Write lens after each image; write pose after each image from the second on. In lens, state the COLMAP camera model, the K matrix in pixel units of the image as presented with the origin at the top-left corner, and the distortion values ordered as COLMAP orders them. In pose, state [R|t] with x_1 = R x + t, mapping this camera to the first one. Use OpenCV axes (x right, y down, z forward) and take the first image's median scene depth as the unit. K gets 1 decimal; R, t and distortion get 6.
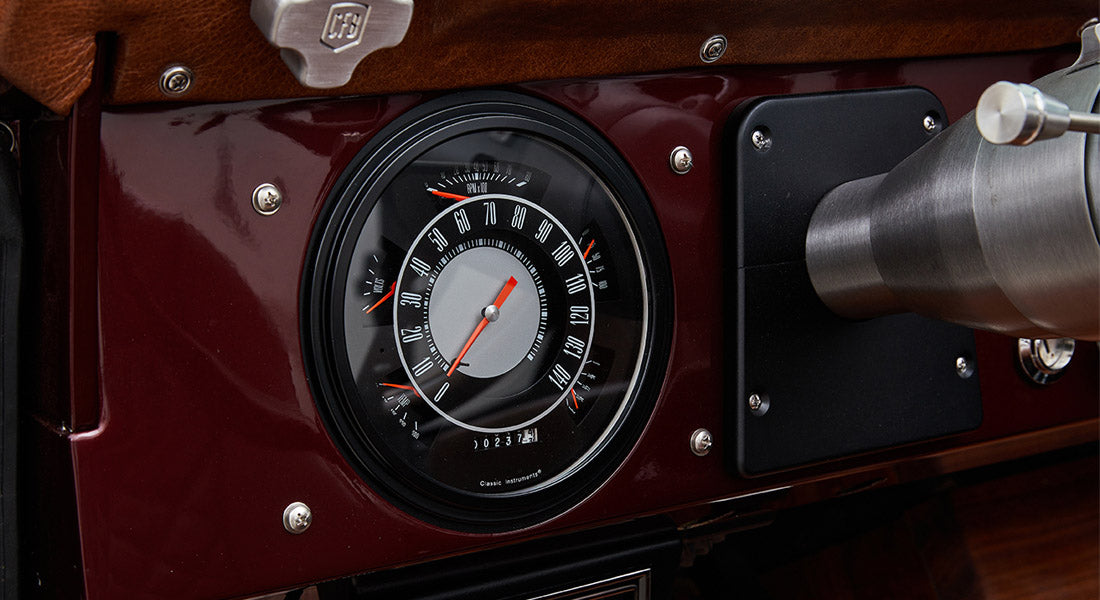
lens RADIAL K [[1993.0, 0, 550.0], [0, 1993.0, 300.0], [0, 0, 1]] dist [-0.044151, -0.031996]
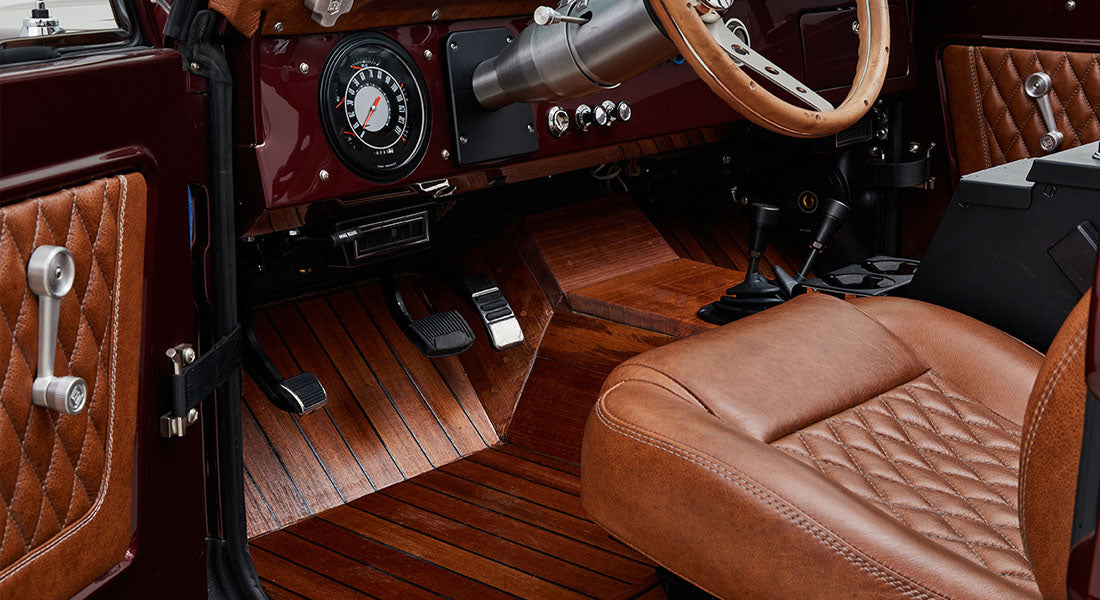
lens RADIAL K [[1502.9, 0, 550.0], [0, 1502.9, 300.0], [0, 0, 1]] dist [-0.036032, 0.026434]
pose [[0.962923, -0.107072, 0.247617, -0.351205], [0.106879, 0.994170, 0.014263, 0.278147], [-0.247700, 0.012731, 0.968753, -1.165230]]
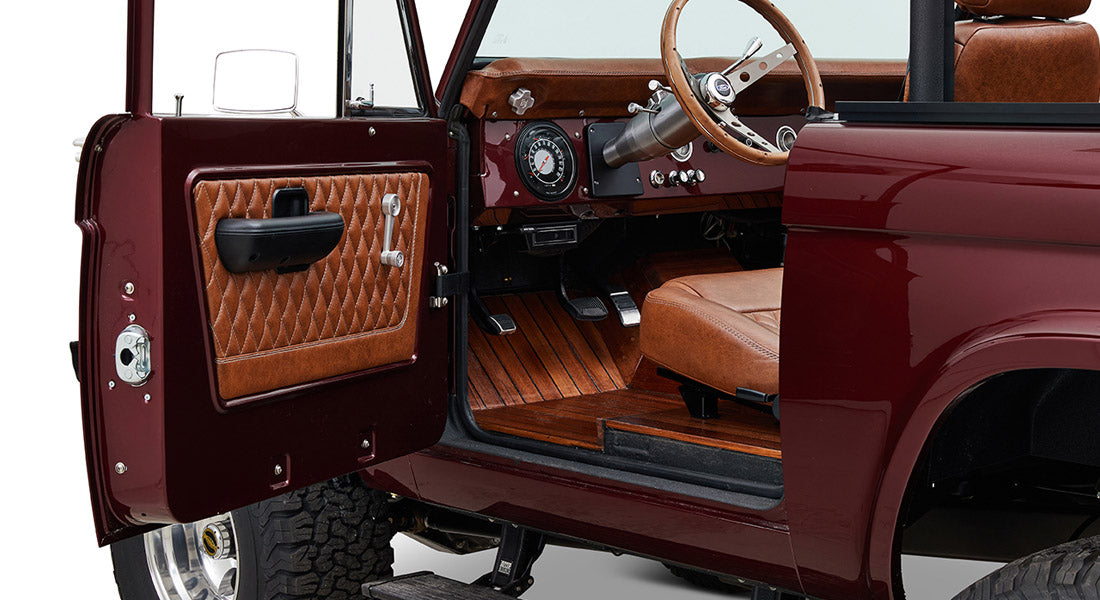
lens RADIAL K [[1993.0, 0, 550.0], [0, 1993.0, 300.0], [0, 0, 1]] dist [-0.044151, -0.031996]
pose [[0.992187, -0.061338, 0.108640, -0.610643], [0.077832, 0.984881, -0.154763, 1.181695], [-0.097505, 0.162009, 0.981960, -4.113494]]
